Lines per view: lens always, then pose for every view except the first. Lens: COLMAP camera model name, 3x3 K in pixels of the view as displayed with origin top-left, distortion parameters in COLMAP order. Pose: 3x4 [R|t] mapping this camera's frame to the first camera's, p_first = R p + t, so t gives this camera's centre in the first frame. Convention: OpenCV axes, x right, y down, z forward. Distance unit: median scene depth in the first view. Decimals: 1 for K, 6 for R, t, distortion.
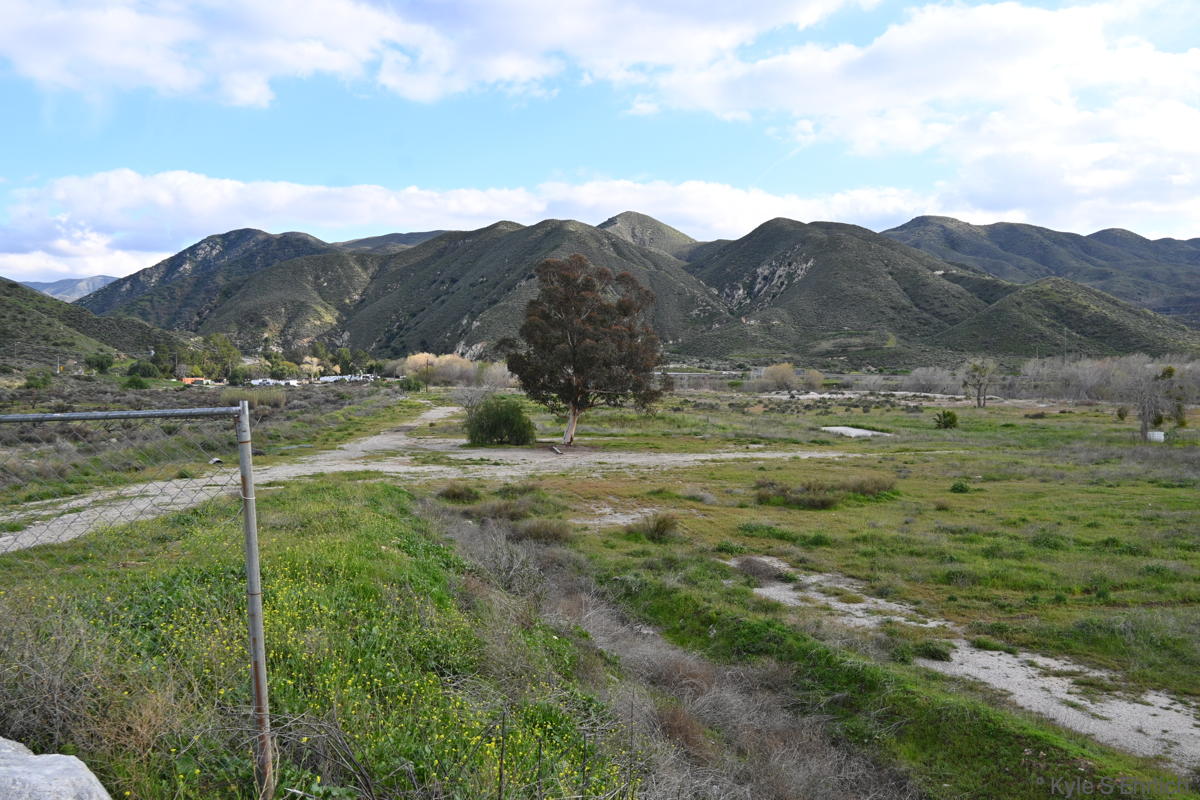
lens RADIAL K [[906.3, 0, 602.5], [0, 906.3, 401.8], [0, 0, 1]] dist [0.018853, -0.026264]
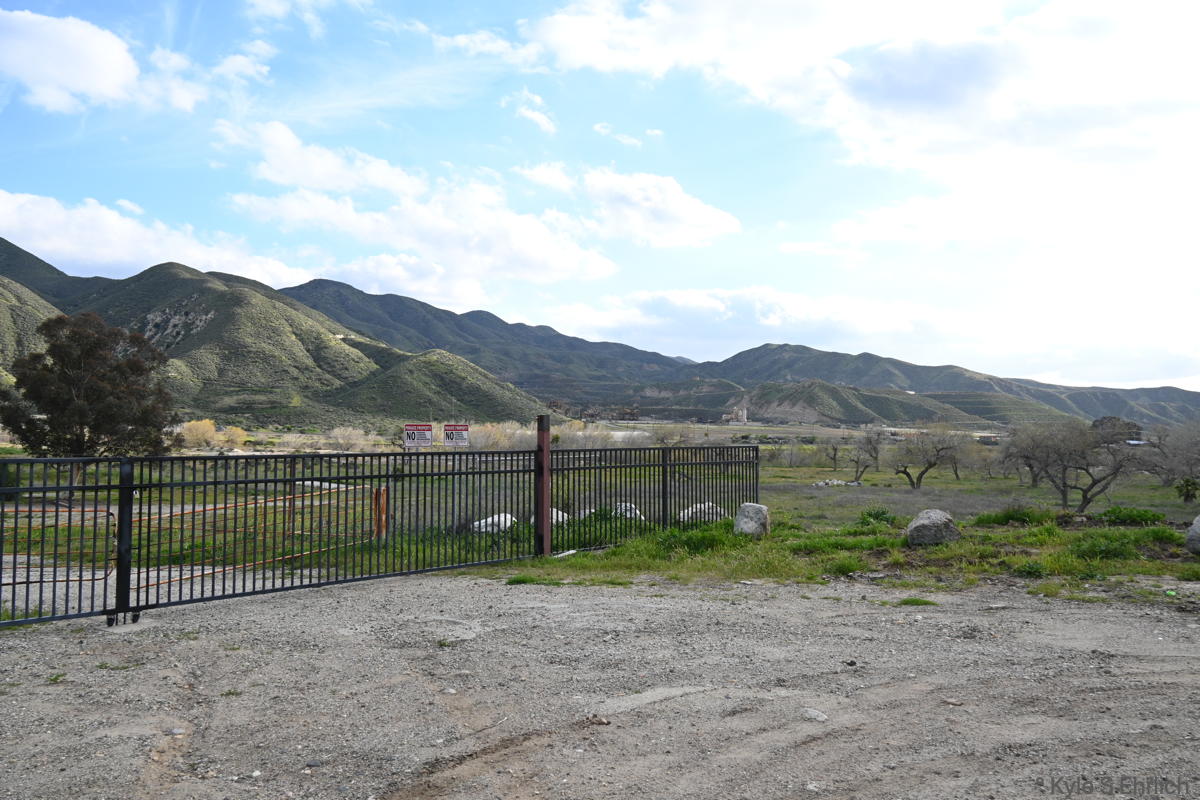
lens RADIAL K [[906.0, 0, 602.5], [0, 906.0, 399.8], [0, 0, 1]] dist [0.018984, -0.027029]
pose [[0.796967, 0.046110, 0.602260, -0.219134], [-0.006267, 0.997660, -0.068090, 0.002499], [-0.603990, 0.050491, 0.795391, -0.201728]]
